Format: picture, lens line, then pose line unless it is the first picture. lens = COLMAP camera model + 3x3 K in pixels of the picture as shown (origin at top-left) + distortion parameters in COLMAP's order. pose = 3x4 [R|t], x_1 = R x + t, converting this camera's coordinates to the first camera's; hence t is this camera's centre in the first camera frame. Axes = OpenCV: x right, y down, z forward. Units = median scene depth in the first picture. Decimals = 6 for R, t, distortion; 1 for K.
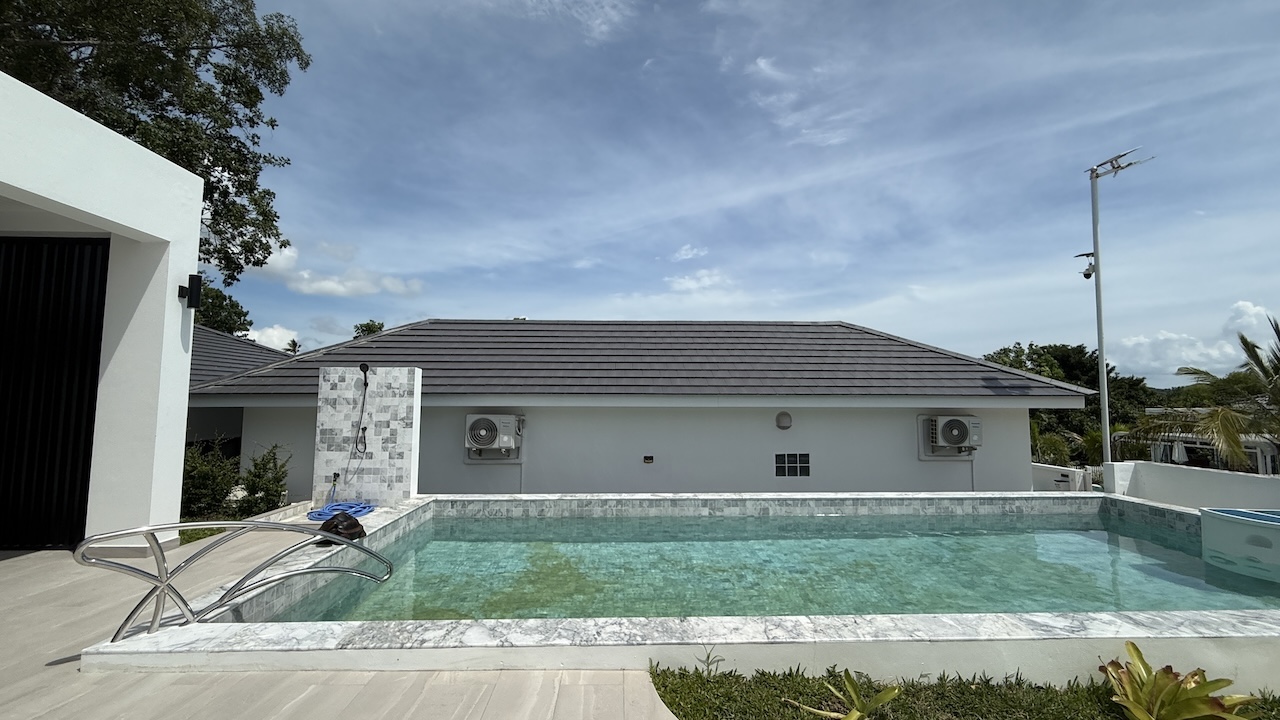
lens RADIAL K [[512.2, 0, 638.2], [0, 512.2, 359.0], [0, 0, 1]] dist [-0.000321, 0.000102]
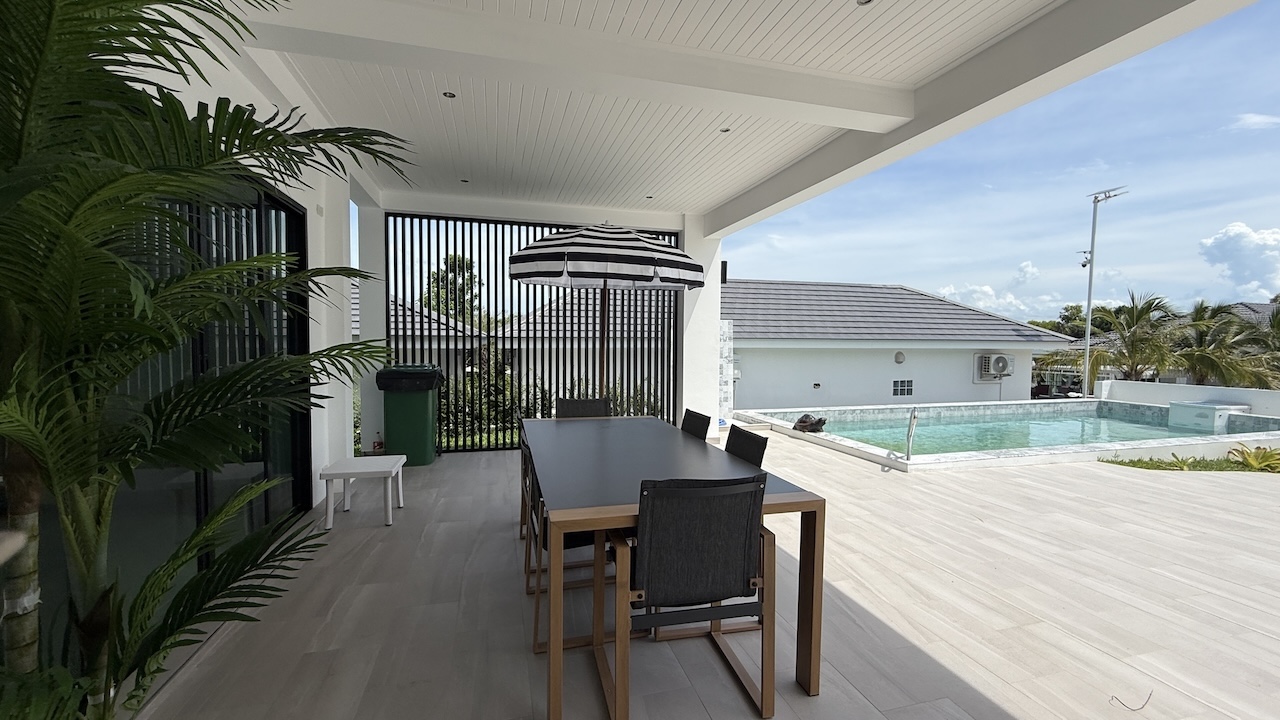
lens RADIAL K [[512.2, 0, 638.2], [0, 512.2, 359.0], [0, 0, 1]] dist [-0.000321, 0.000102]
pose [[0.971845, -0.004696, 0.235575, -0.837053], [-0.023306, 0.992983, 0.115941, -0.027958], [-0.234466, -0.118167, 0.964916, -0.236703]]
